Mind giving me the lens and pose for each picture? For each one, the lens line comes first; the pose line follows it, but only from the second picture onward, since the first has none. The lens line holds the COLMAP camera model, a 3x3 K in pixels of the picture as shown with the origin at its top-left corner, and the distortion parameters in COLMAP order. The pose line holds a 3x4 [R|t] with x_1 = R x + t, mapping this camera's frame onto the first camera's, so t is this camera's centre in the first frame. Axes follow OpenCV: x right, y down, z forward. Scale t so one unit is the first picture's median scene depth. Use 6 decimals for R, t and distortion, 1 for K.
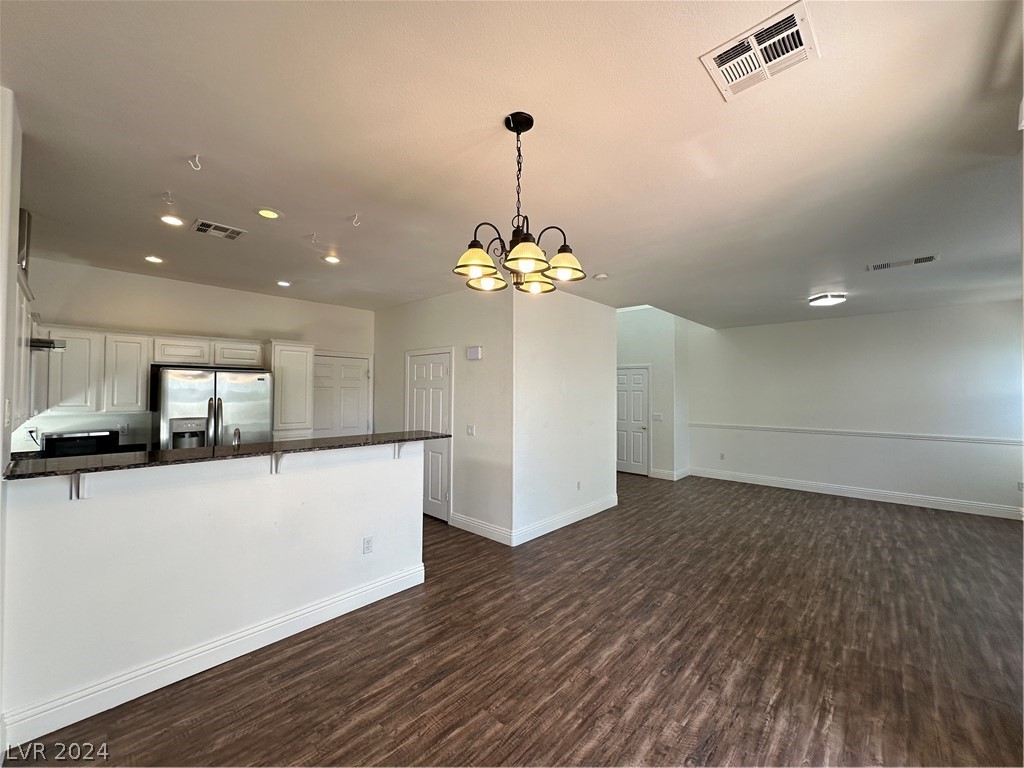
lens RADIAL K [[408.2, 0, 512.3], [0, 408.2, 387.1], [0, 0, 1]] dist [-0.000676, -0.000219]
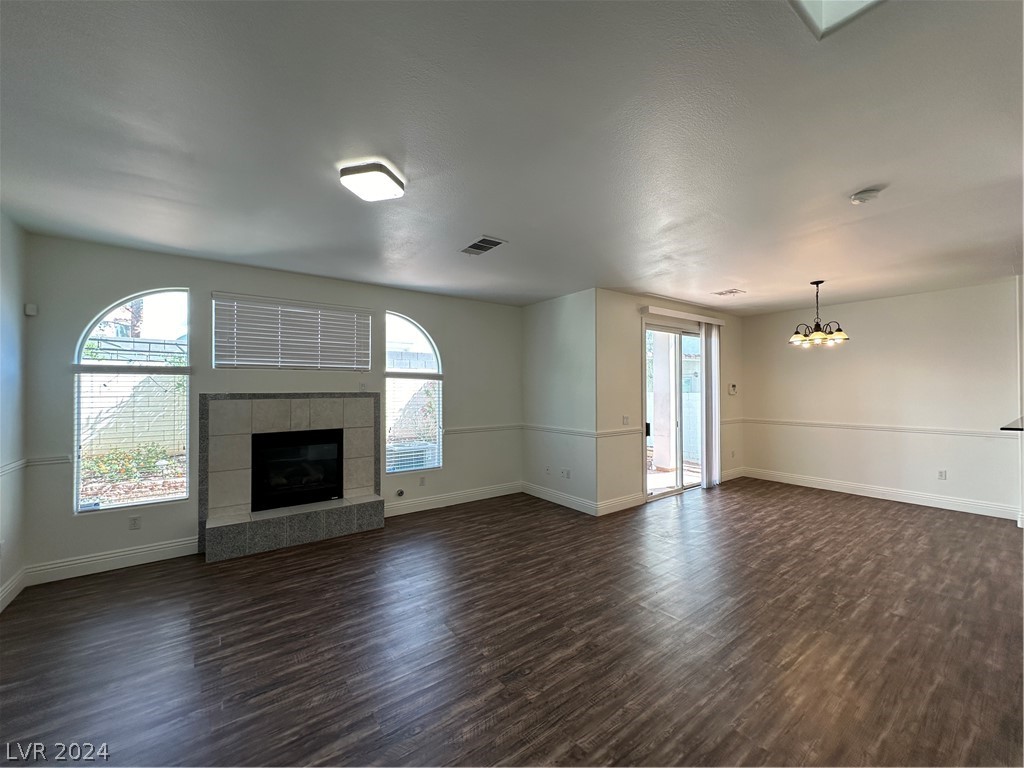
lens RADIAL K [[408.2, 0, 511.8], [0, 408.2, 383.6], [0, 0, 1]] dist [-0.000676, -0.000219]
pose [[-0.982013, 0.000936, 0.188812, 0.751754], [-0.004184, 0.999634, -0.026713, 0.042319], [-0.188768, -0.027022, -0.981650, 2.036056]]
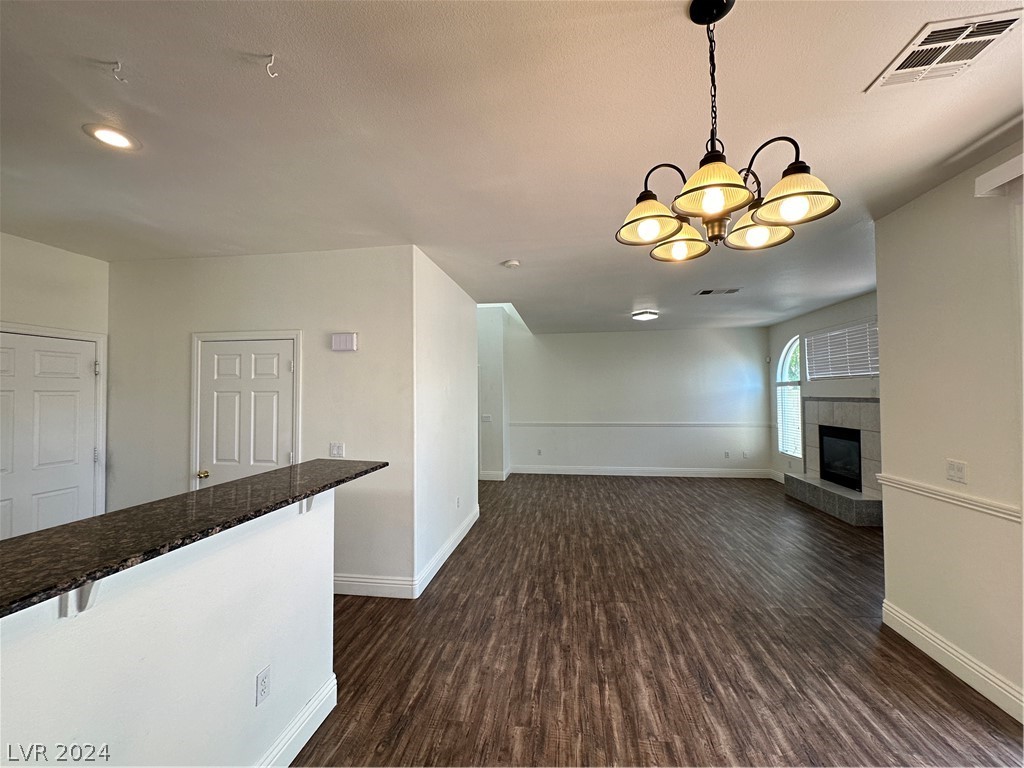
lens RADIAL K [[408.2, 0, 512.6], [0, 408.2, 387.1], [0, 0, 1]] dist [-0.000676, -0.000219]
pose [[0.824479, -0.002153, 0.565888, -0.335249], [0.003828, 0.999991, -0.001773, -0.001976], [-0.565879, 0.003628, 0.824480, 0.323171]]
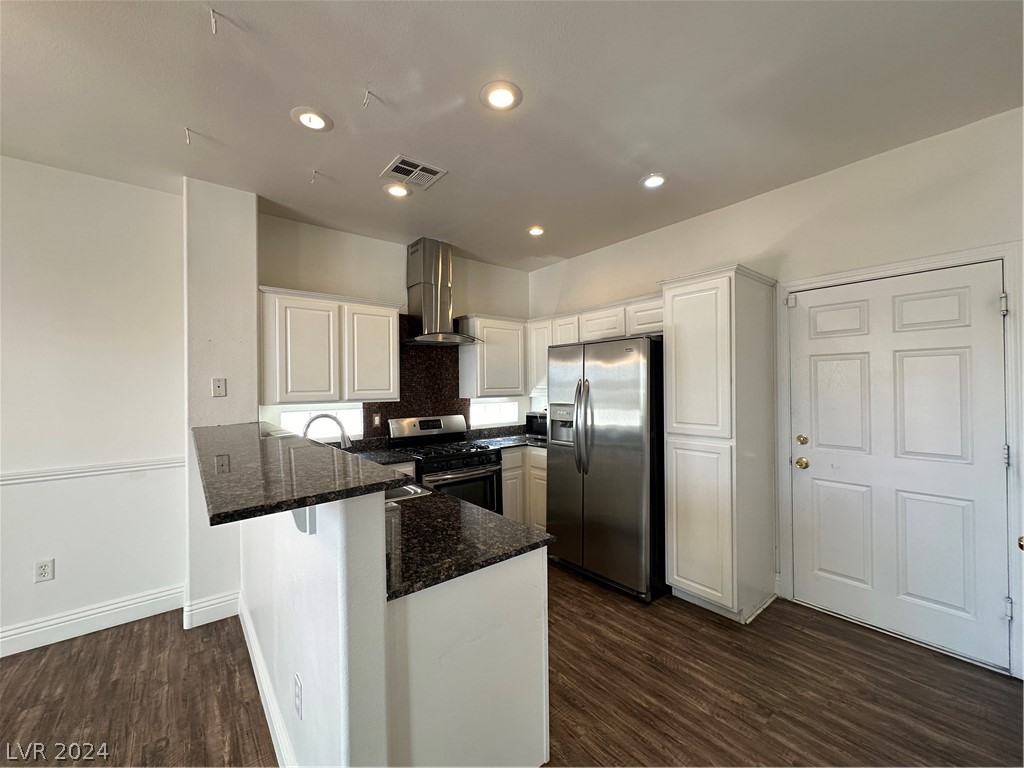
lens RADIAL K [[408.2, 0, 513.1], [0, 408.2, 384.1], [0, 0, 1]] dist [-0.000676, -0.000219]
pose [[-0.139220, -0.010154, -0.990209, 0.052079], [0.025805, 0.999571, -0.013878, 0.049489], [0.989925, -0.027484, -0.138899, 1.136687]]
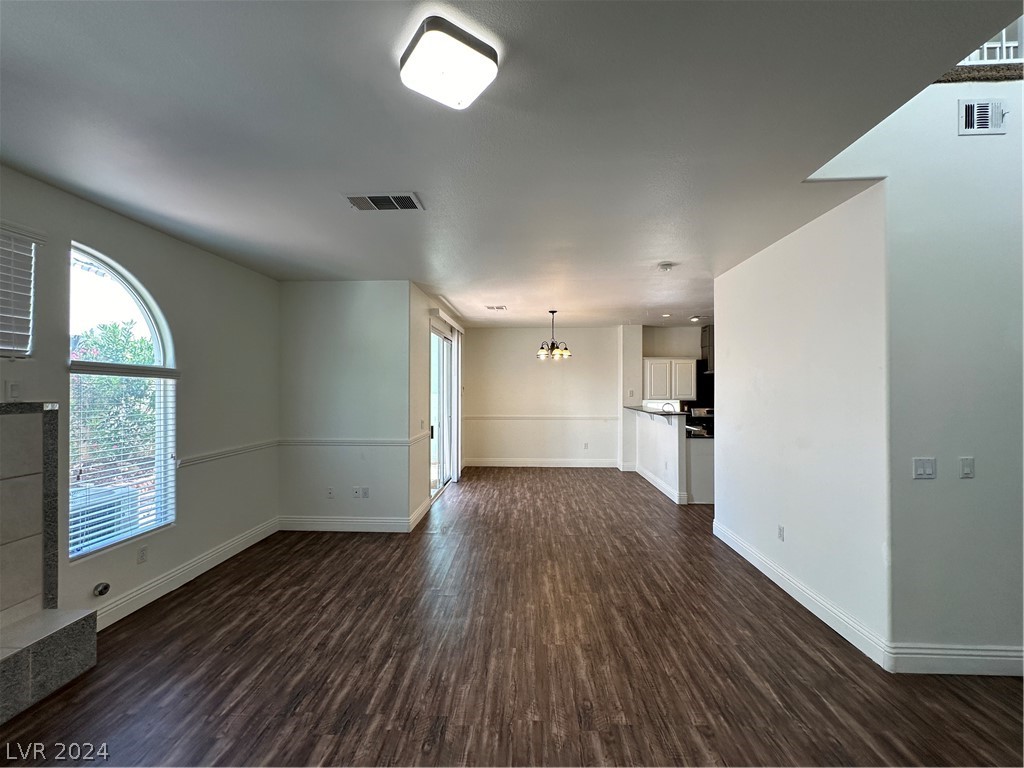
lens RADIAL K [[408.2, 0, 511.8], [0, 408.2, 384.3], [0, 0, 1]] dist [-0.000676, -0.000219]
pose [[-0.763962, -0.009867, -0.645185, 1.319919], [0.005430, 0.999749, -0.021719, 0.026230], [0.645238, -0.020096, -0.763717, 1.779785]]
